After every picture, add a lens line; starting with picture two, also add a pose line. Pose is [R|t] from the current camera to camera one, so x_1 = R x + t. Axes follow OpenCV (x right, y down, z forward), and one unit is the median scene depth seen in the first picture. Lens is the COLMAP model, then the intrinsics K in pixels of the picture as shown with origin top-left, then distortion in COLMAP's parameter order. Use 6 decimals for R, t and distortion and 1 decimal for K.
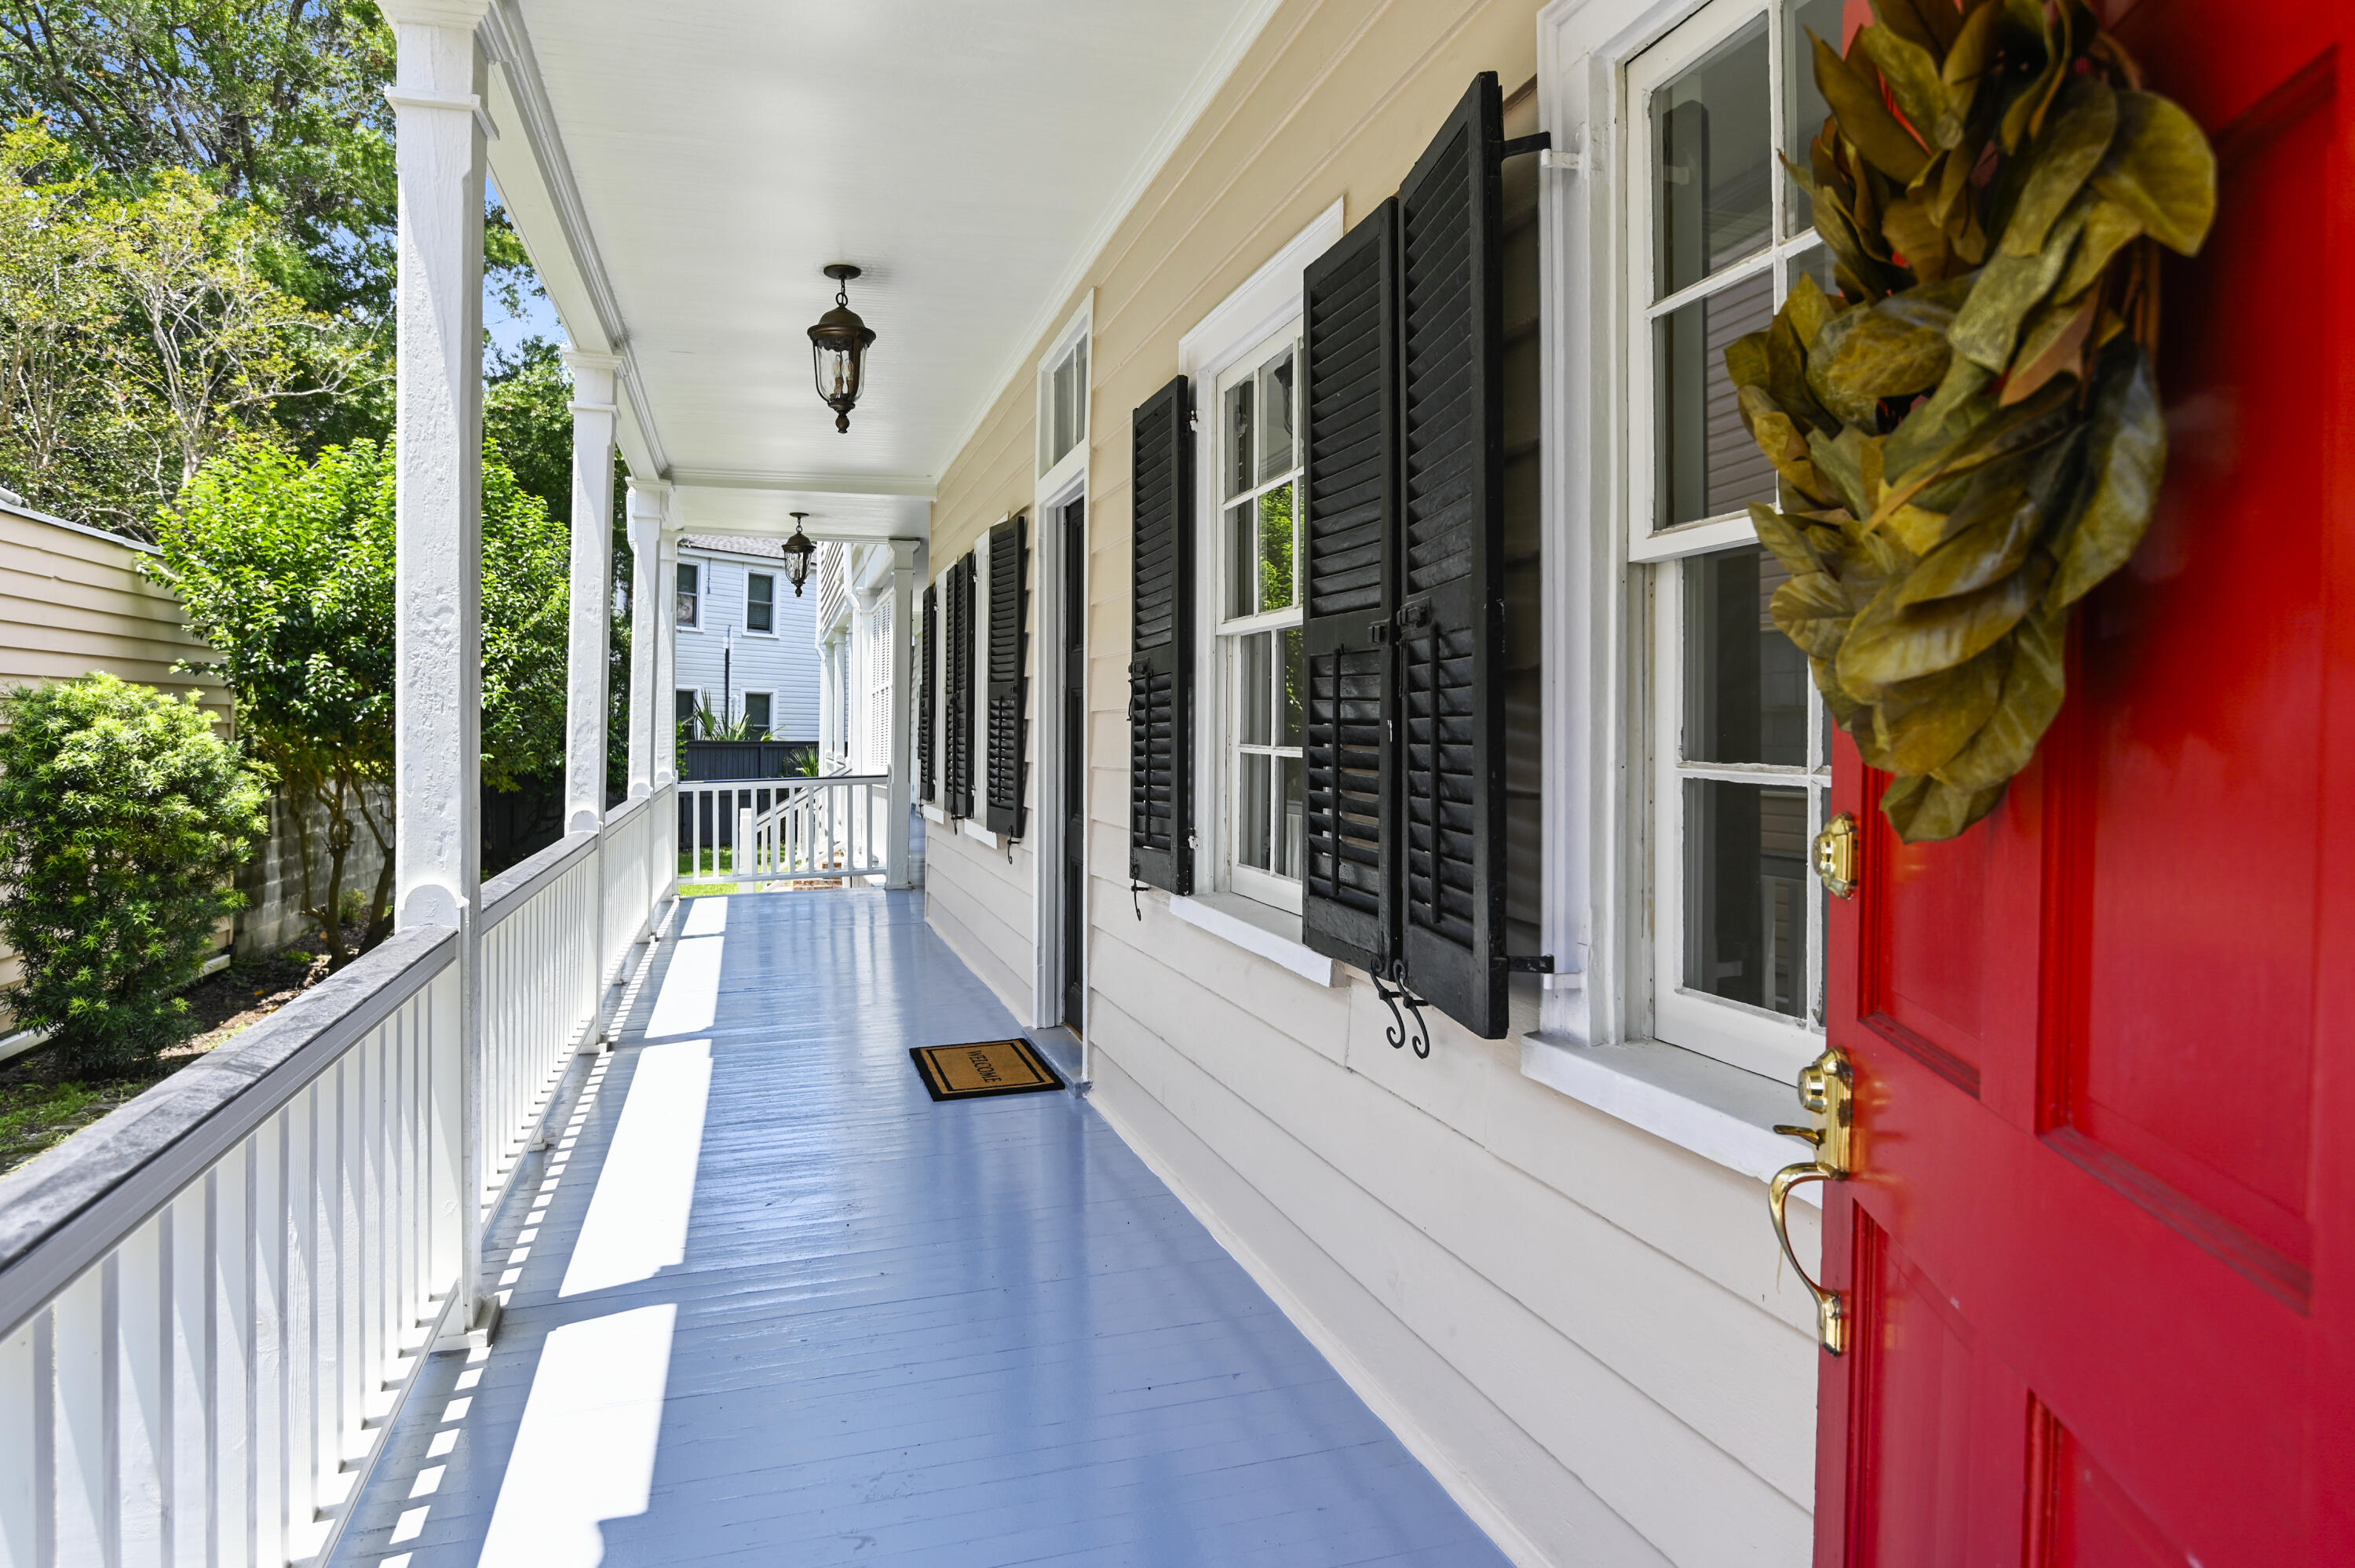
lens RADIAL K [[1384.5, 0, 1176.8], [0, 1384.5, 742.4], [0, 0, 1]] dist [-0.003128, -0.000007]
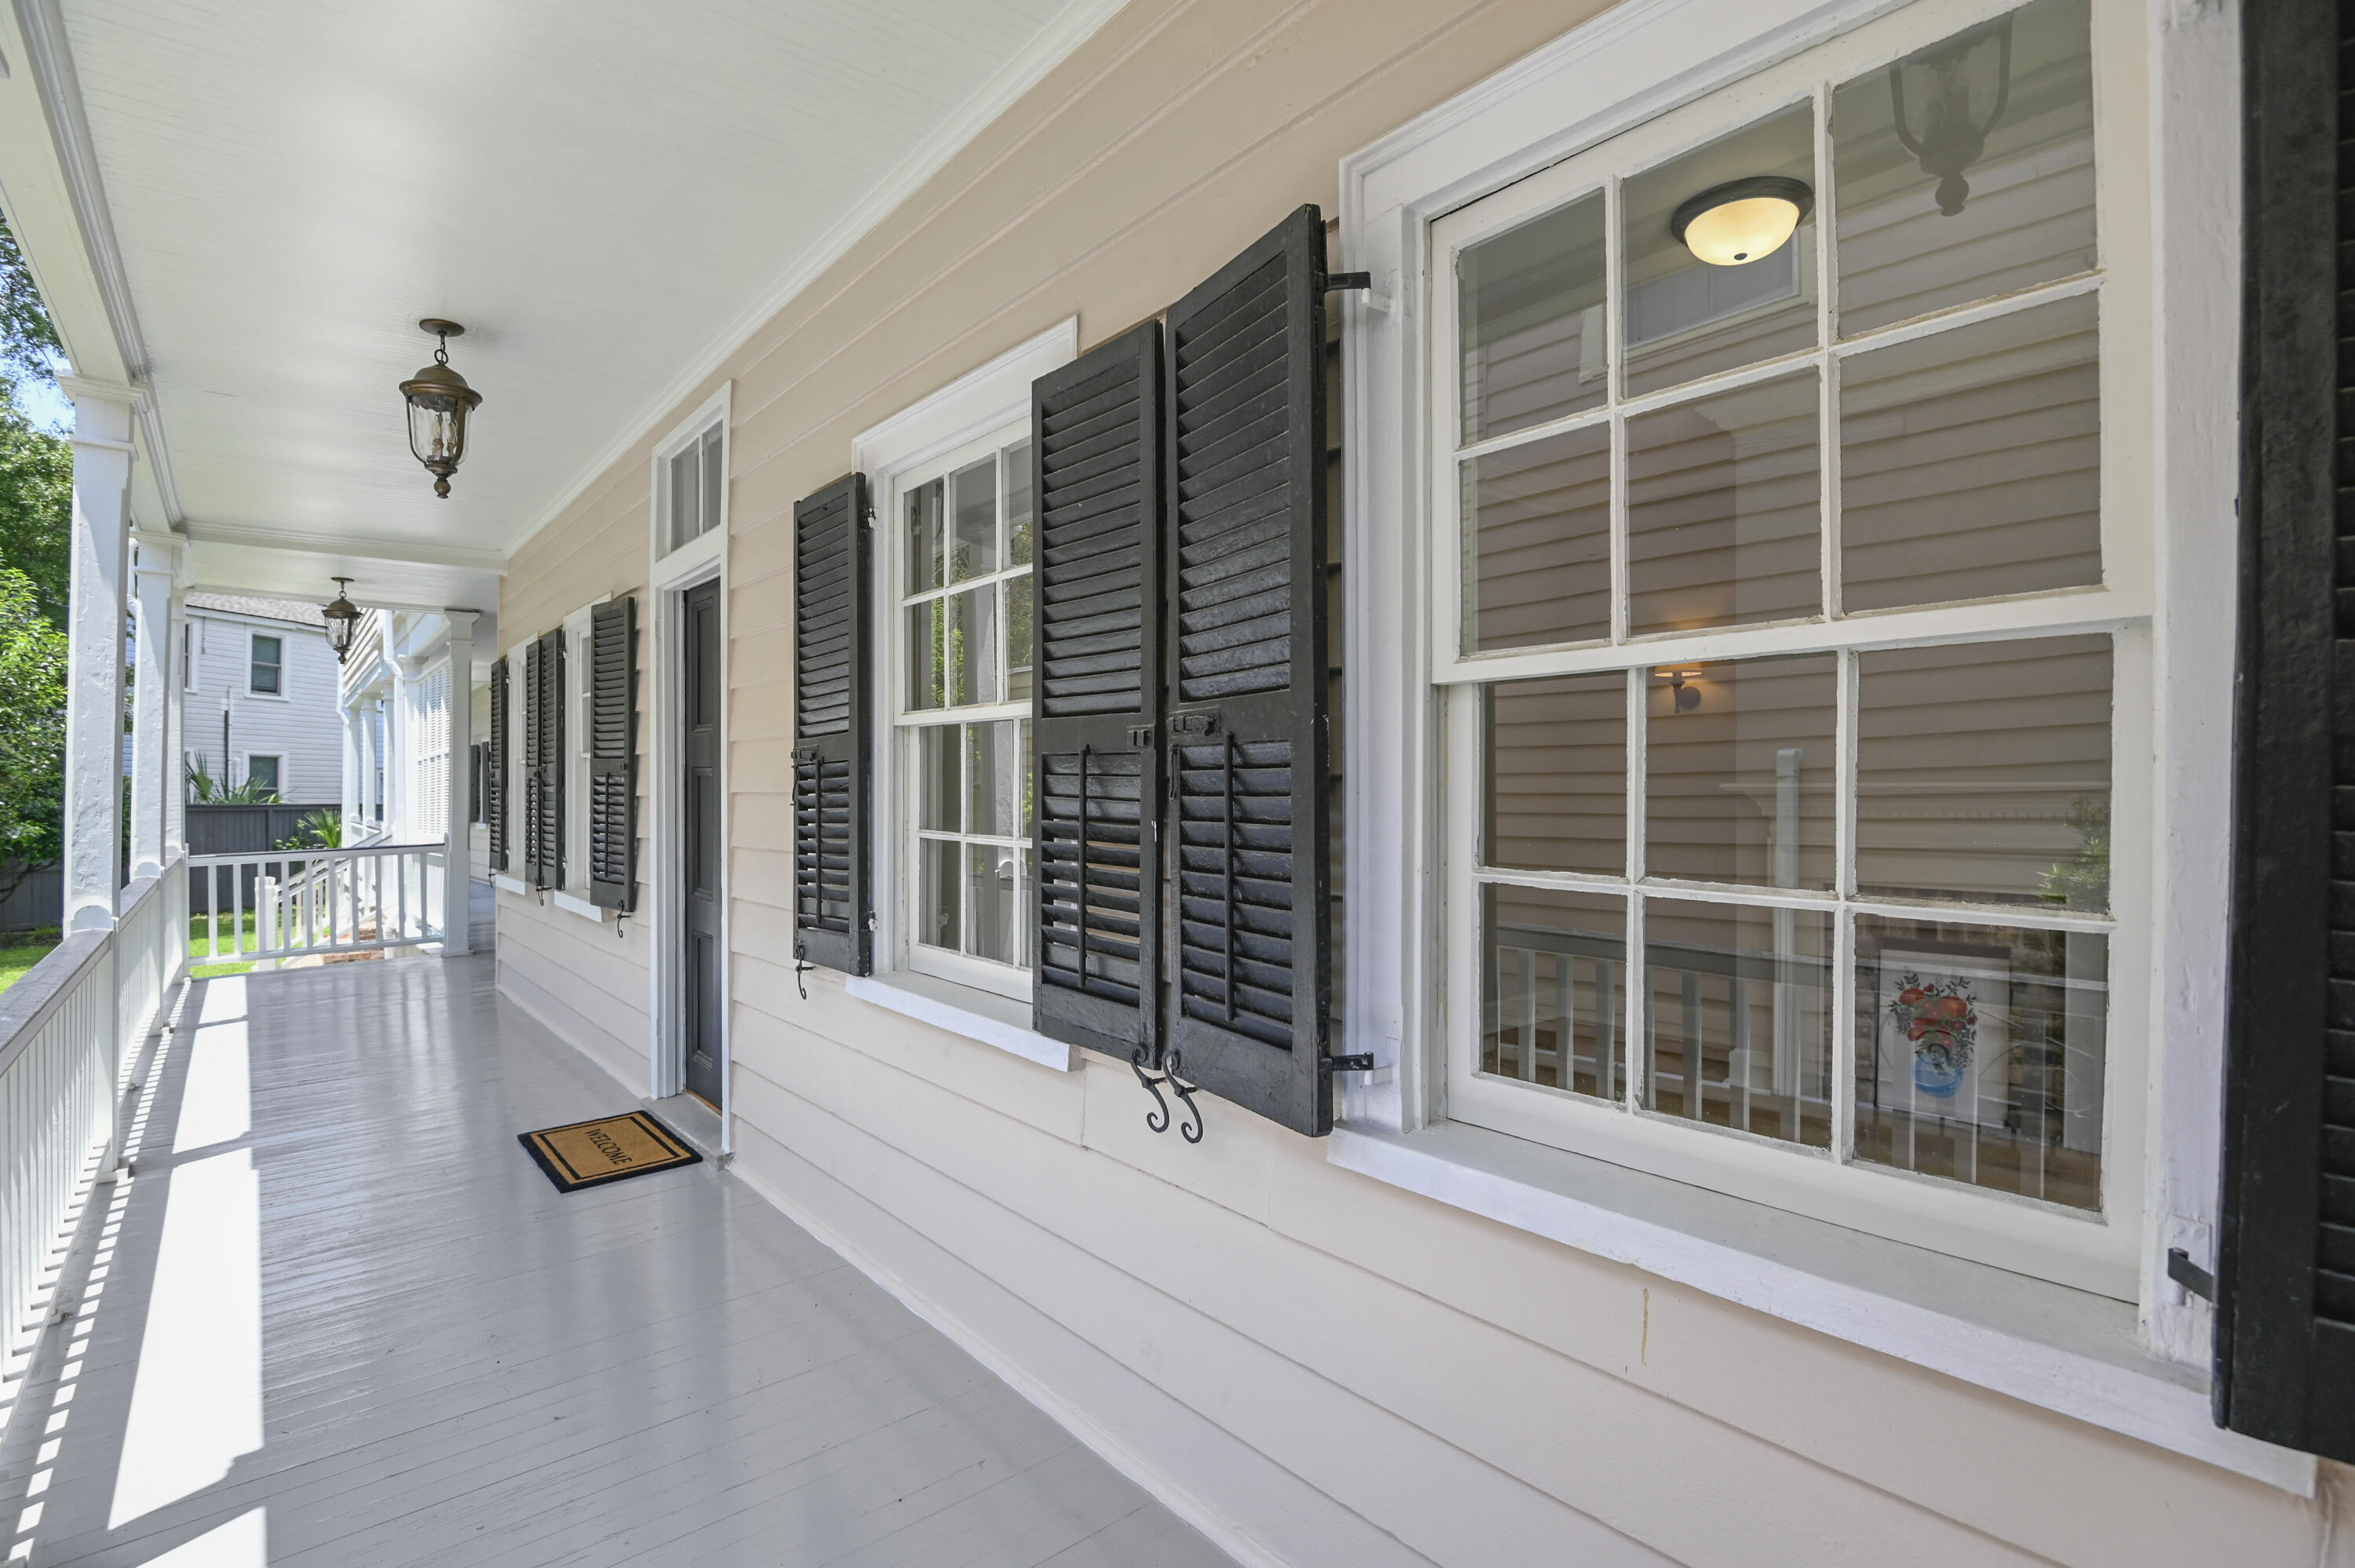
lens RADIAL K [[1119.0, 0, 1177.7], [0, 1119.0, 800.3], [0, 0, 1]] dist [-0.001549, -0.009096]
pose [[0.921808, -0.007049, 0.387582, -0.092085], [0.006428, 0.999975, 0.002898, -0.019891], [-0.387593, -0.000181, 0.921831, 0.126296]]
